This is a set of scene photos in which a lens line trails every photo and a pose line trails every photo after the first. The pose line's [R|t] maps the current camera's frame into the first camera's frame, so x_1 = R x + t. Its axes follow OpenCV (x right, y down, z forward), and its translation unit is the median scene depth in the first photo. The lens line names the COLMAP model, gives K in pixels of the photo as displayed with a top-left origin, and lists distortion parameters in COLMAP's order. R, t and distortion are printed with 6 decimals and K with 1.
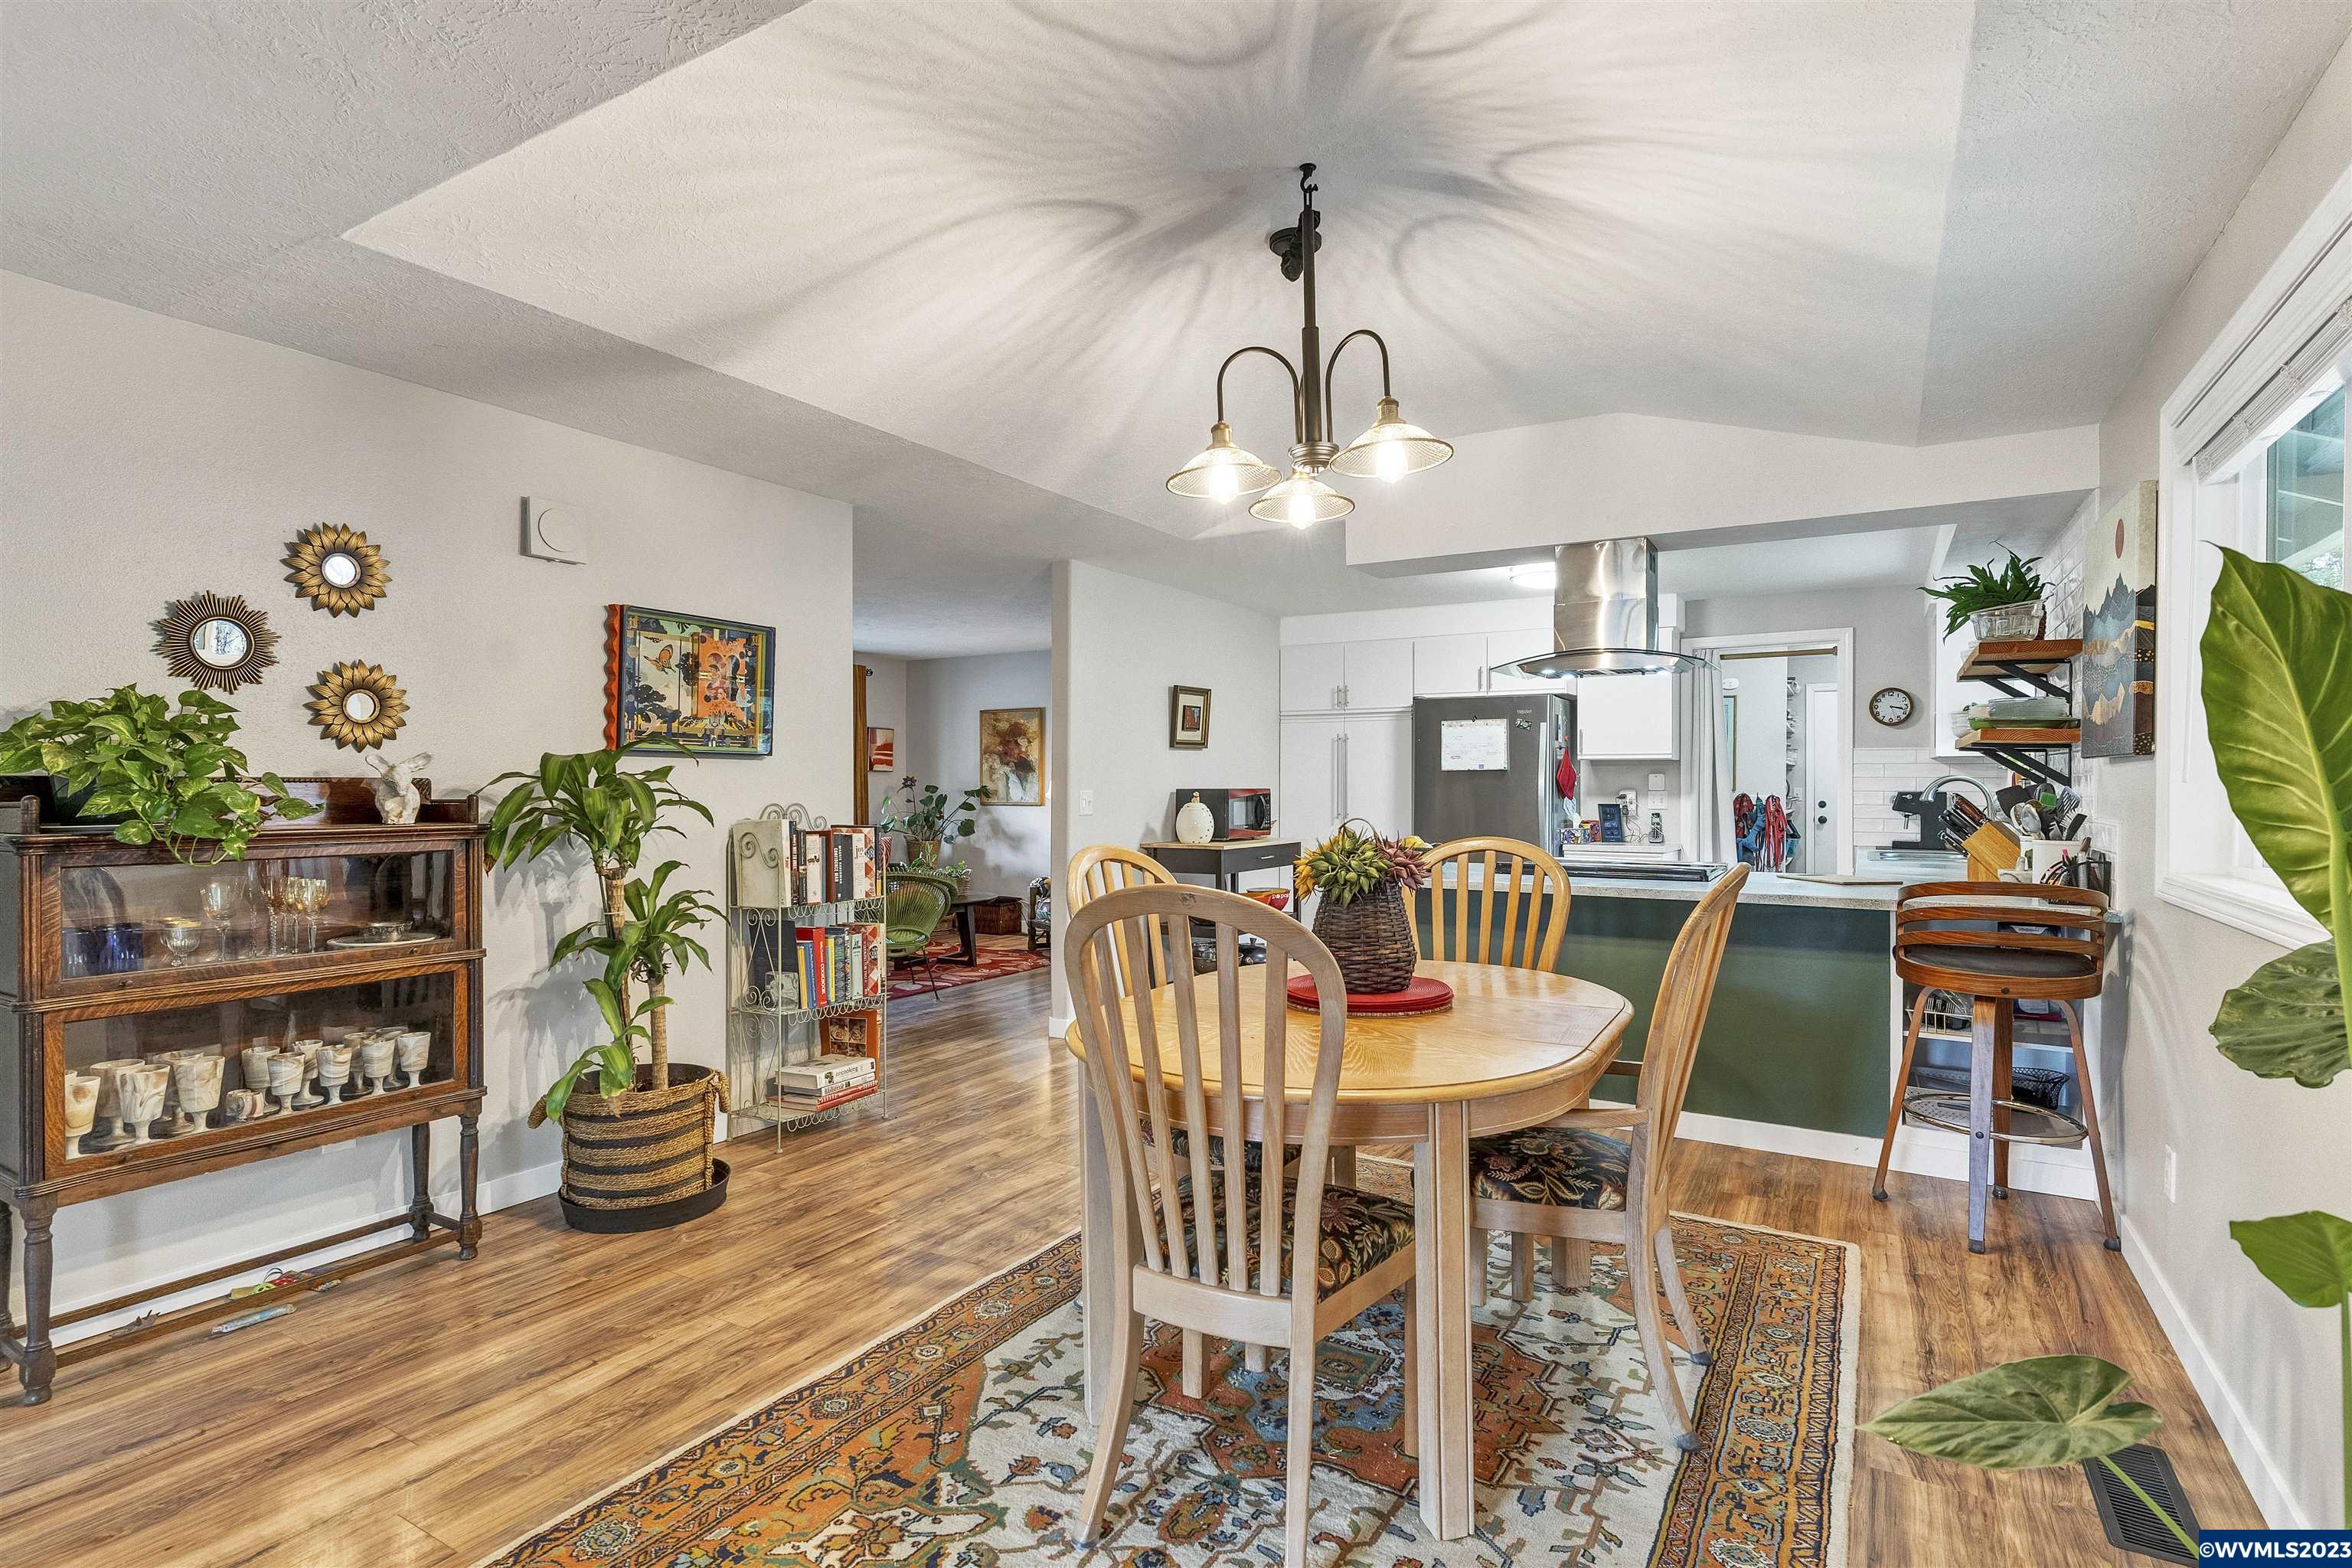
lens RADIAL K [[1154.0, 0, 1184.5], [0, 1154.0, 789.5], [0, 0, 1]] dist [-0.000128, 0.000554]
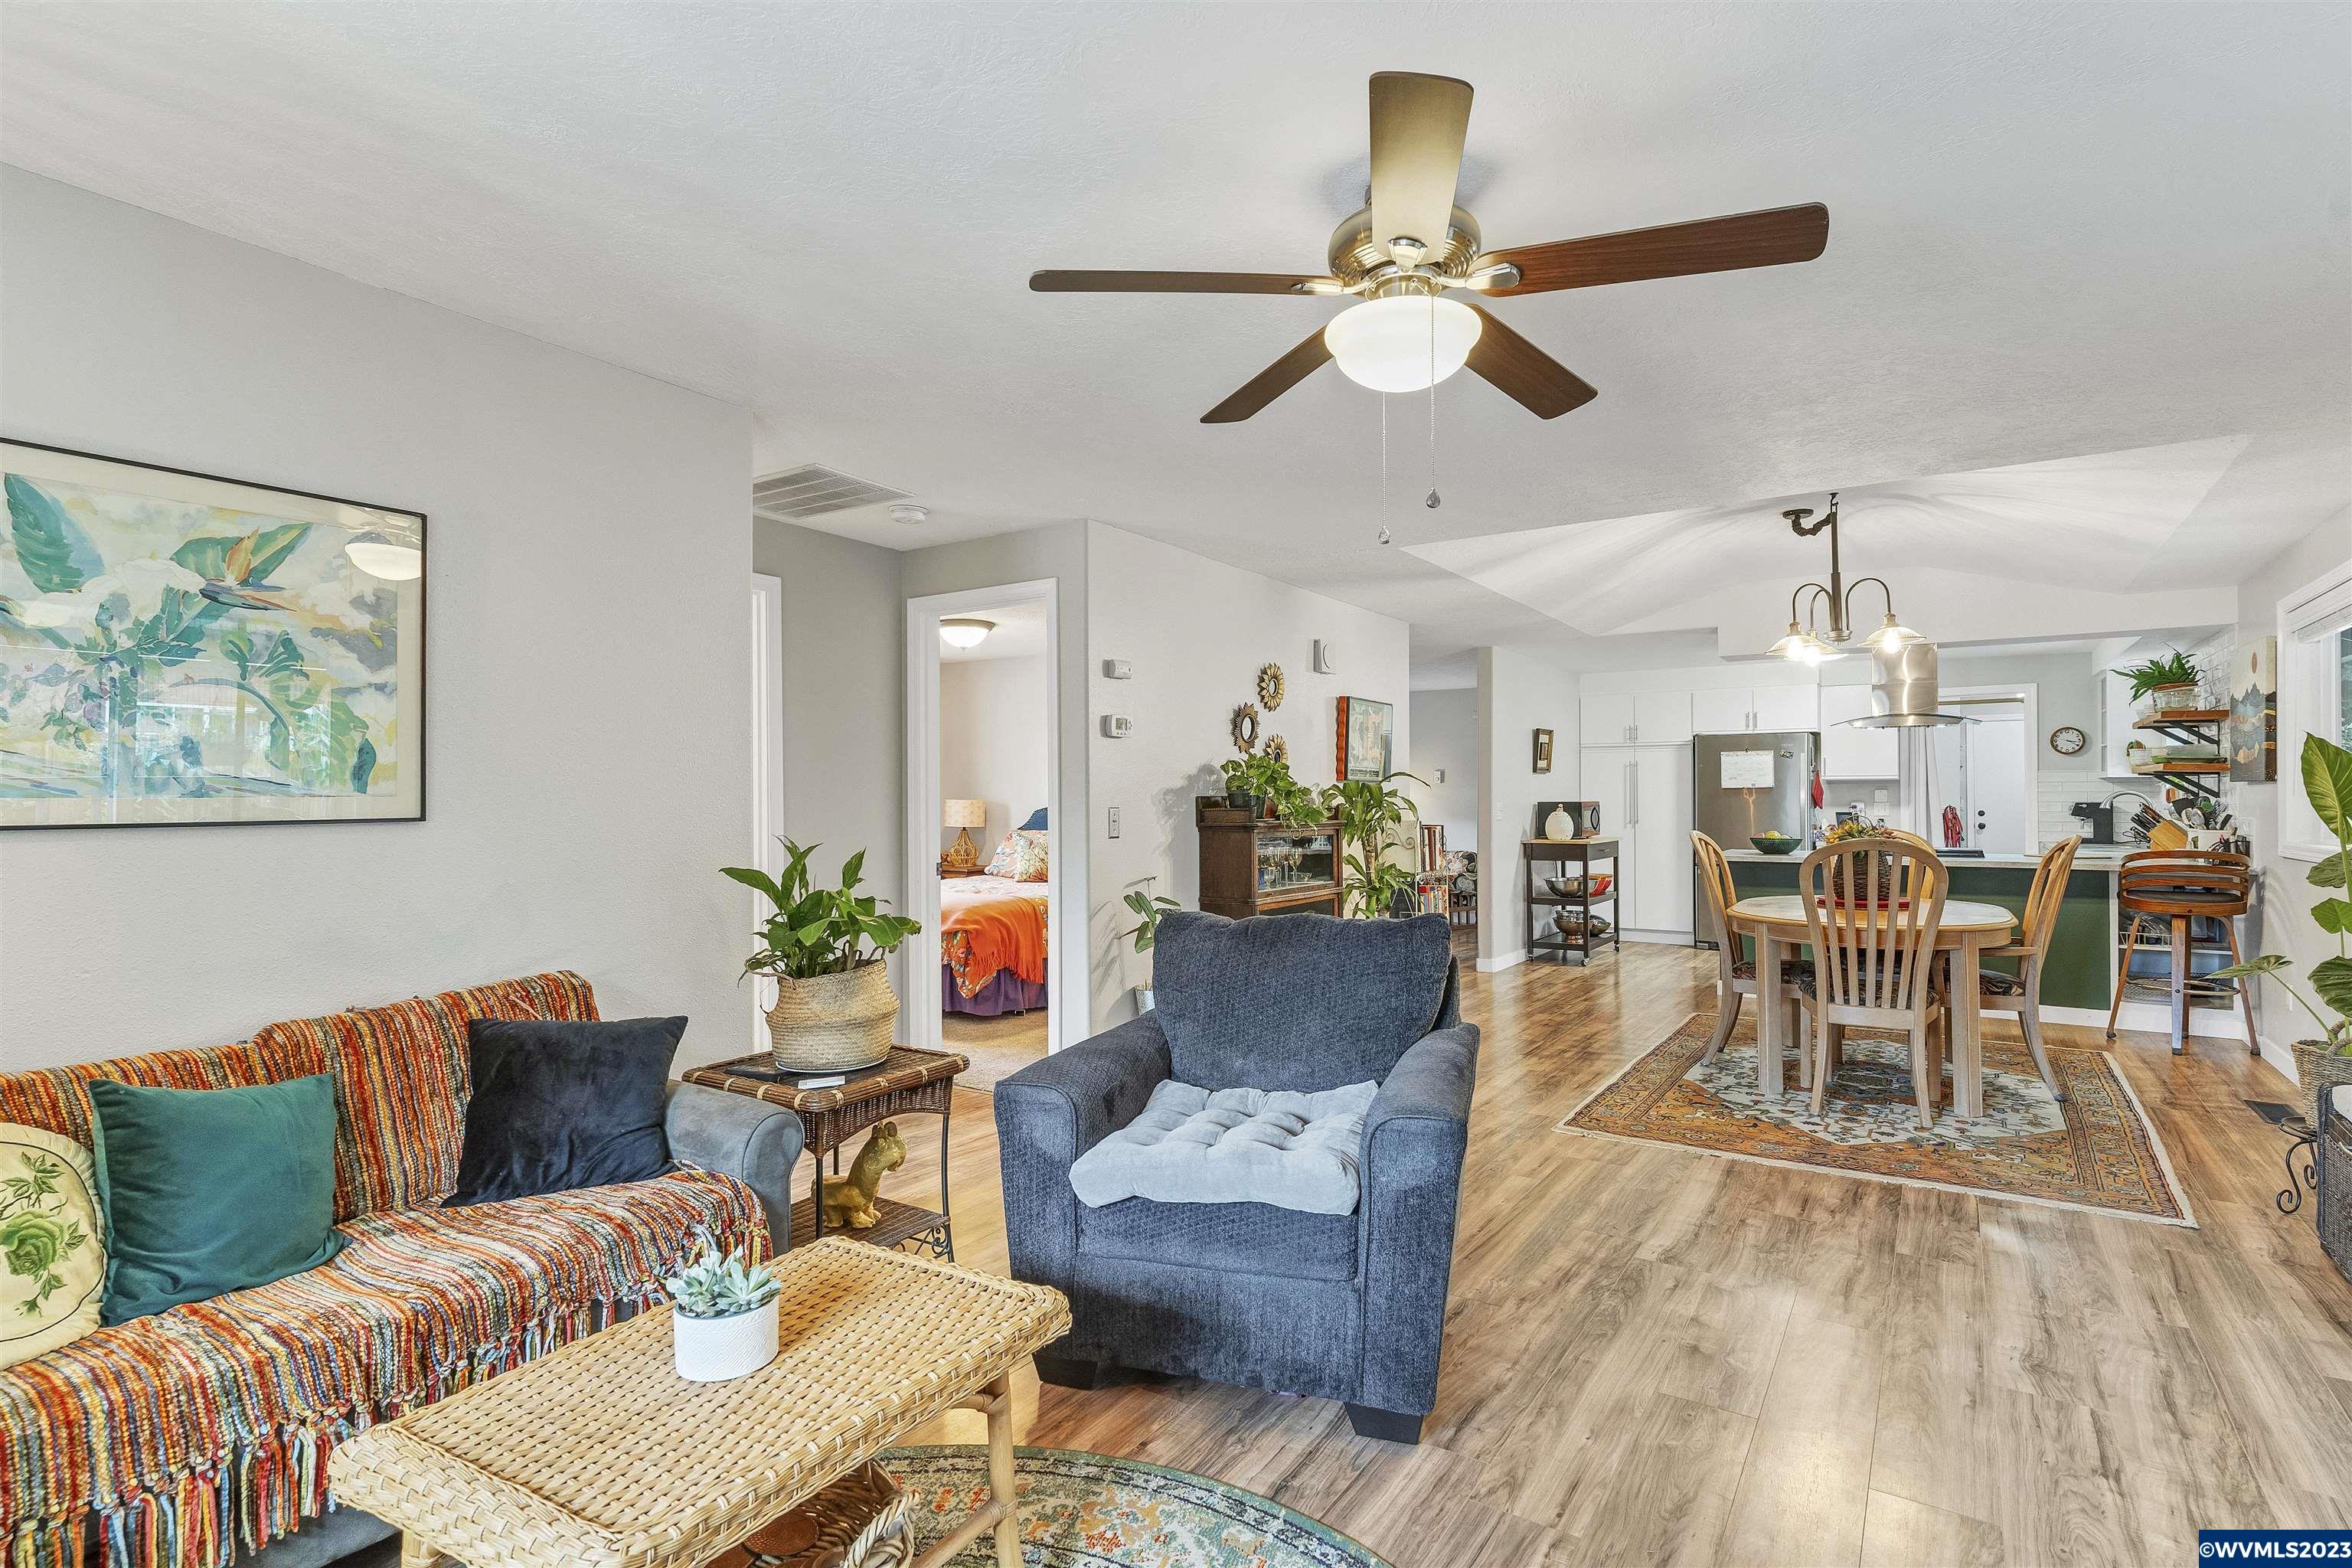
lens RADIAL K [[1160.7, 0, 1167.1], [0, 1160.7, 789.2], [0, 0, 1]] dist [0.001096, 0.000042]
pose [[0.998546, -0.003612, -0.053780, -0.718410], [0.002922, 0.999913, -0.012902, 0.001650], [0.053822, 0.012726, 0.998469, -0.821737]]
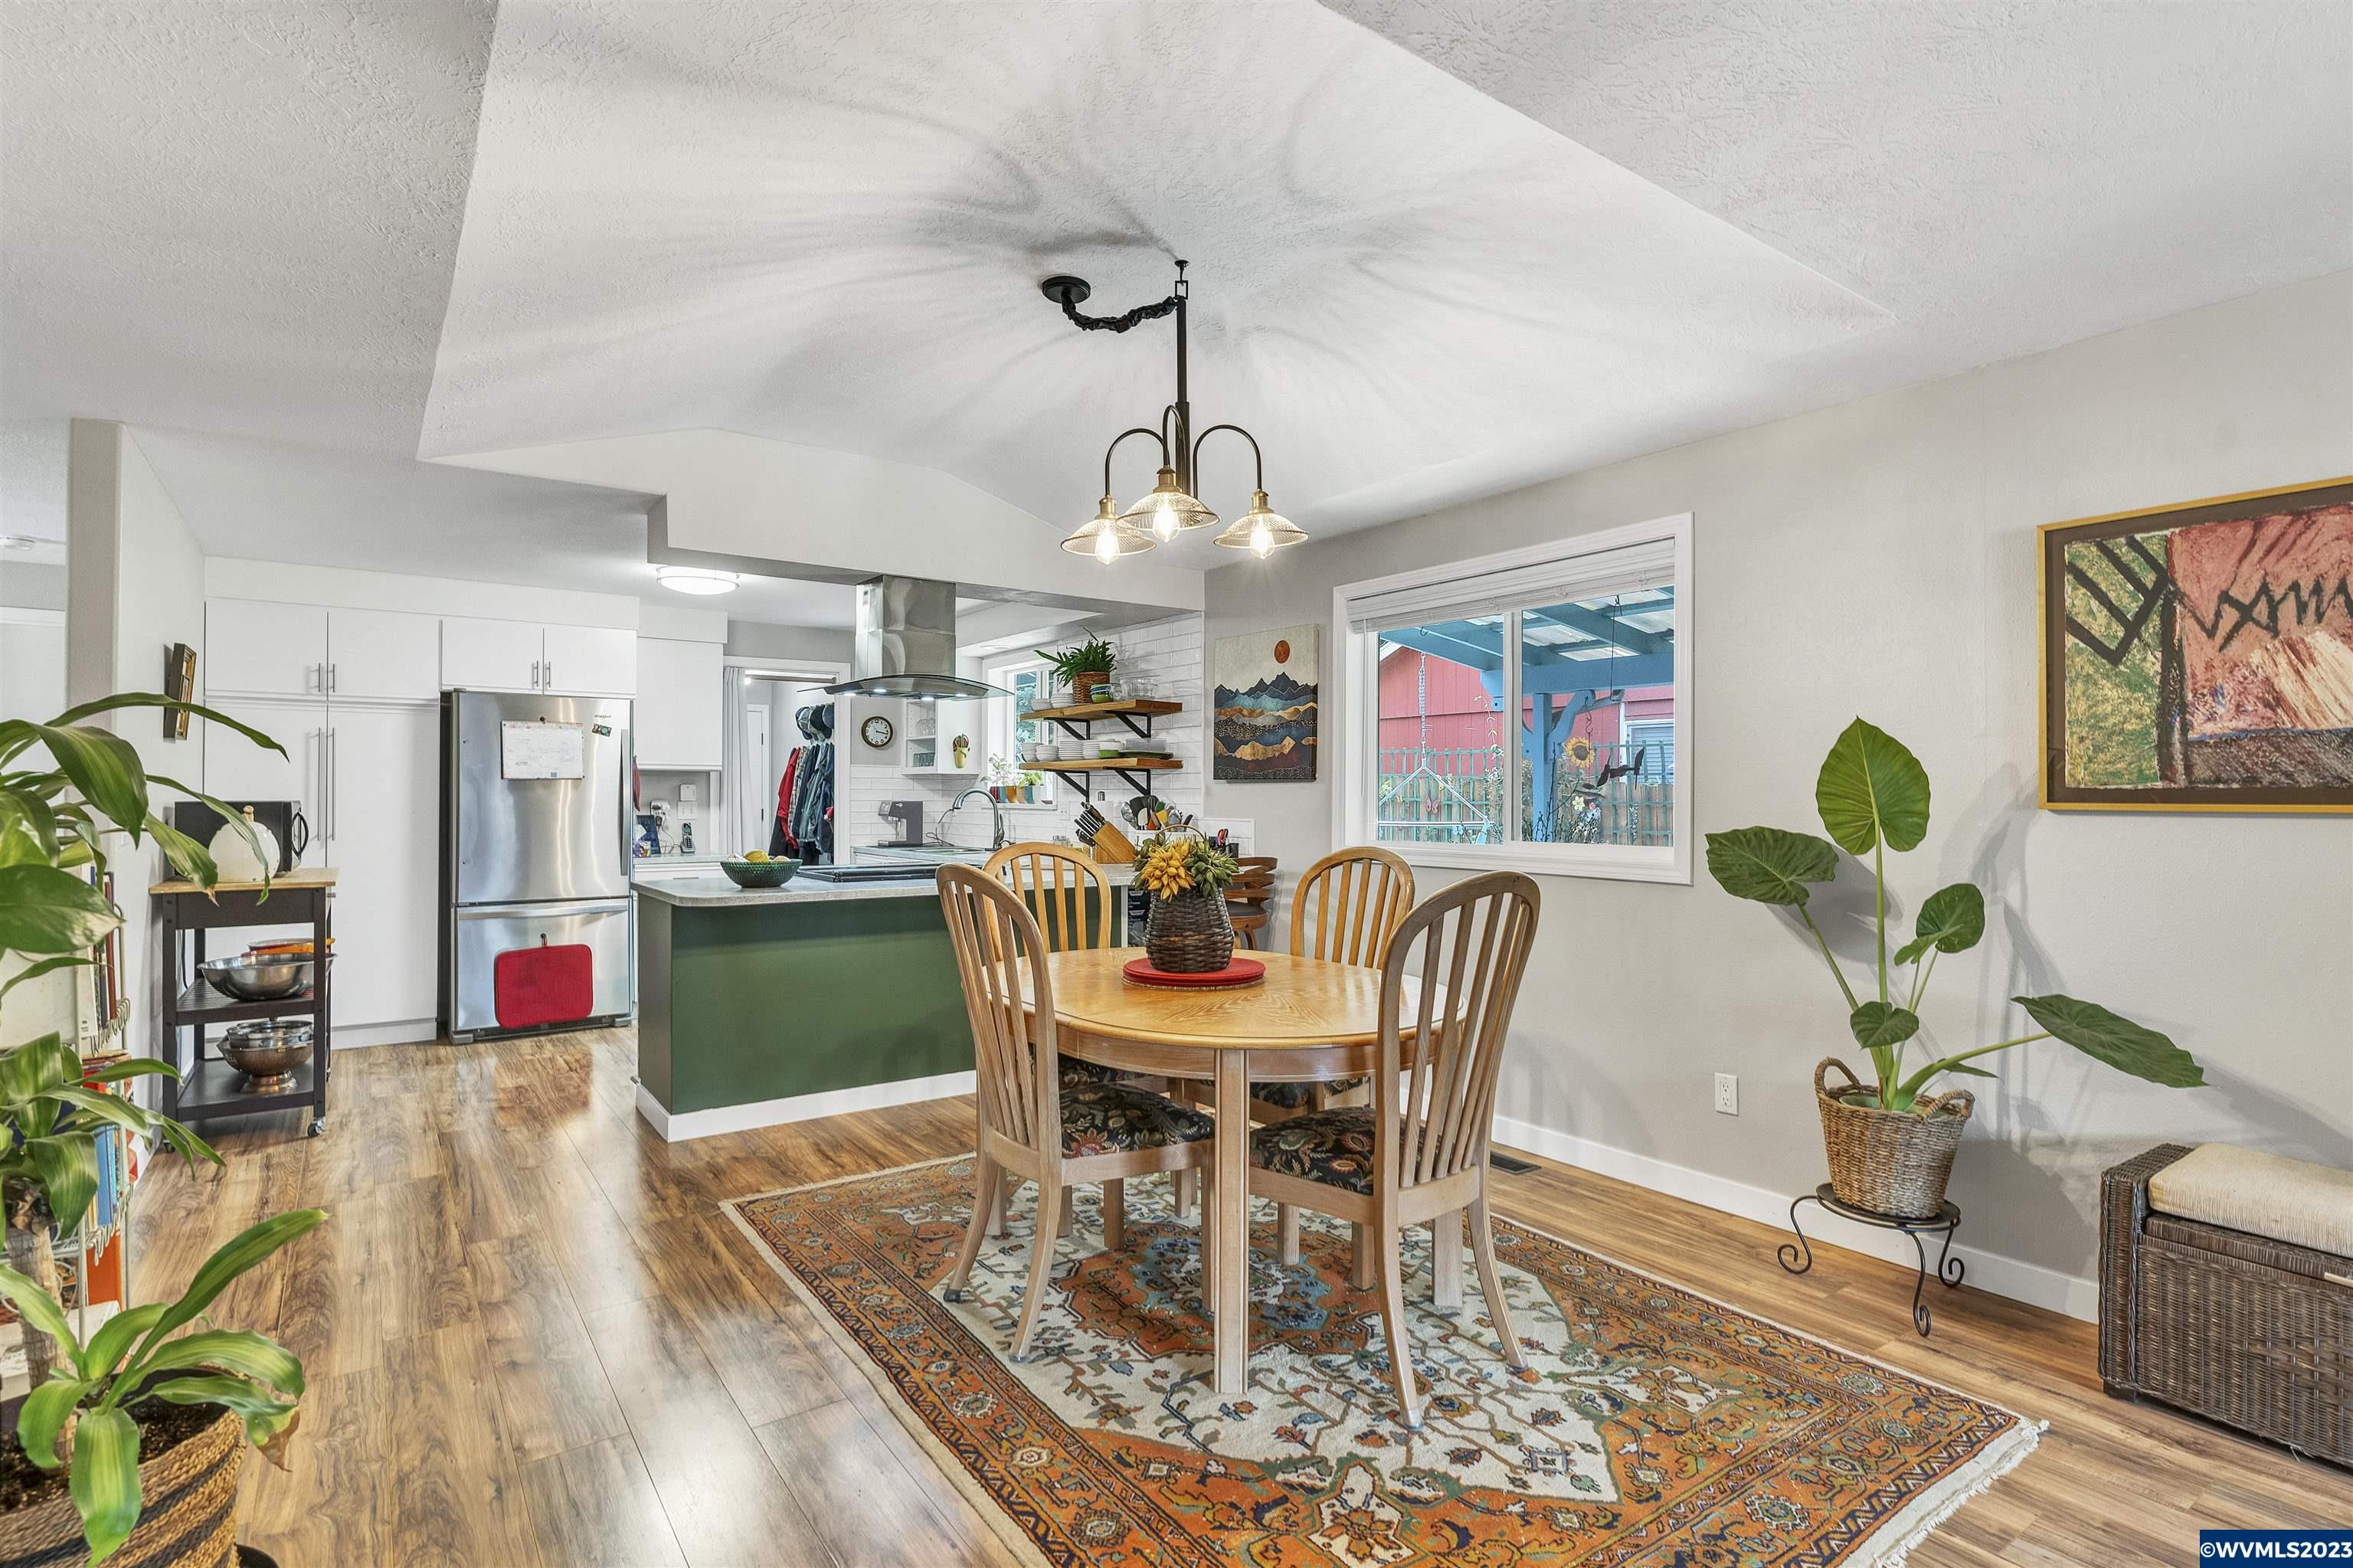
lens RADIAL K [[1161.2, 0, 1167.6], [0, 1161.2, 789.2], [0, 0, 1]] dist [0.001096, 0.000042]
pose [[0.401945, 0.005410, 0.915648, -0.724529], [0.002143, 0.999974, -0.006849, -0.003379], [-0.915661, 0.004715, 0.401923, 0.412297]]
